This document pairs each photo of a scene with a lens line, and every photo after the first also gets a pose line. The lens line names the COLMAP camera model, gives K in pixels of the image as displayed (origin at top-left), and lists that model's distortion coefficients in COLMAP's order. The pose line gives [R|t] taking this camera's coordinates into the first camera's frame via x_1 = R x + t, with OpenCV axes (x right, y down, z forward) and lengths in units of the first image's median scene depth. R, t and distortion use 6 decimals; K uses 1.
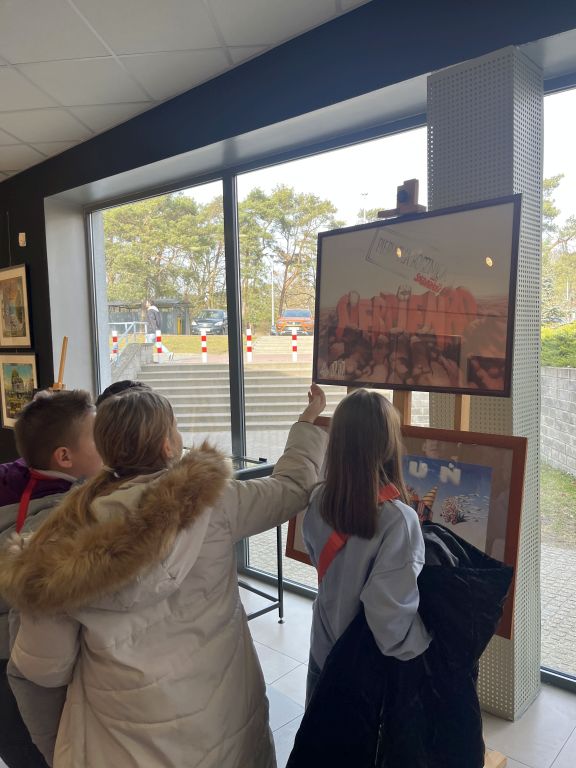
lens RADIAL K [[584.1, 0, 288.0], [0, 584.1, 384.0], [0, 0, 1]] dist [0.056889, -0.072260]
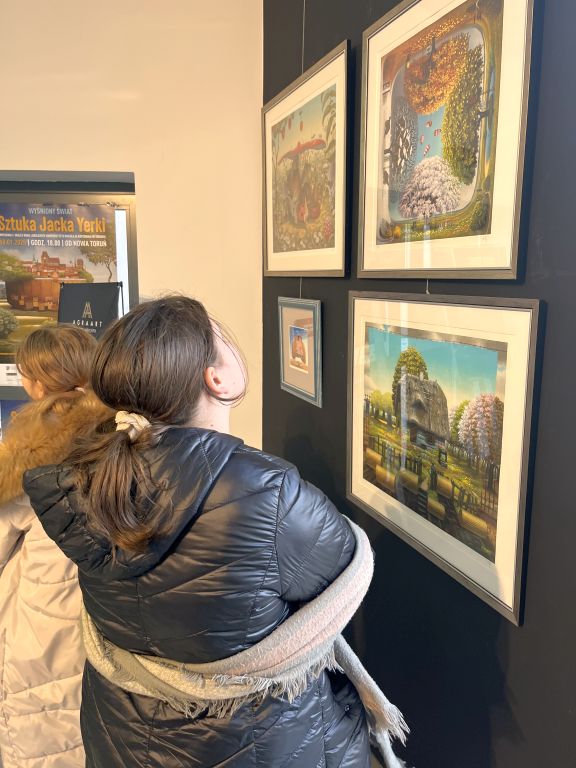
lens RADIAL K [[584.1, 0, 288.0], [0, 584.1, 384.0], [0, 0, 1]] dist [0.056889, -0.072260]
pose [[0.897944, 0.107022, -0.426899, -0.891759], [-0.058003, 0.990300, 0.126262, -0.093199], [0.436271, -0.088615, 0.895441, 1.589549]]
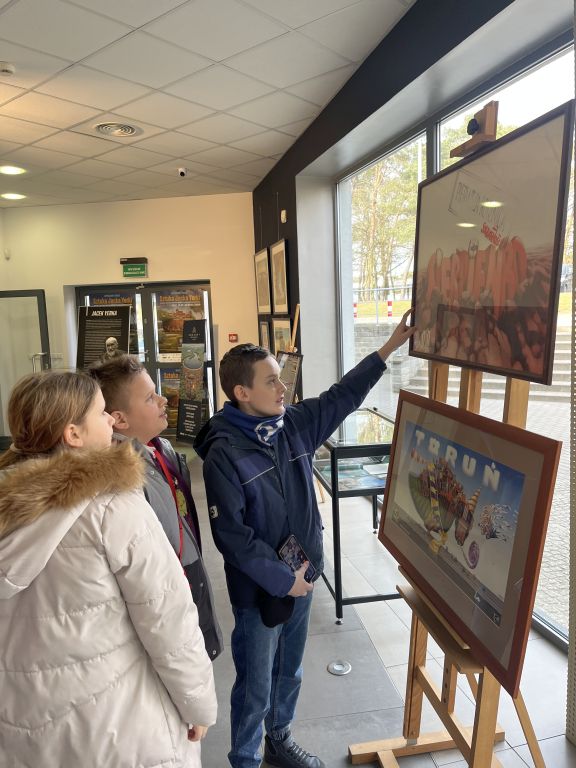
lens RADIAL K [[576.7, 0, 294.1], [0, 576.7, 378.7], [0, 0, 1]] dist [0.050645, -0.072221]
pose [[0.834135, 0.052913, -0.549016, 0.404980], [-0.020048, 0.997639, 0.065691, -0.021136], [0.551196, -0.043789, 0.833226, 0.171347]]
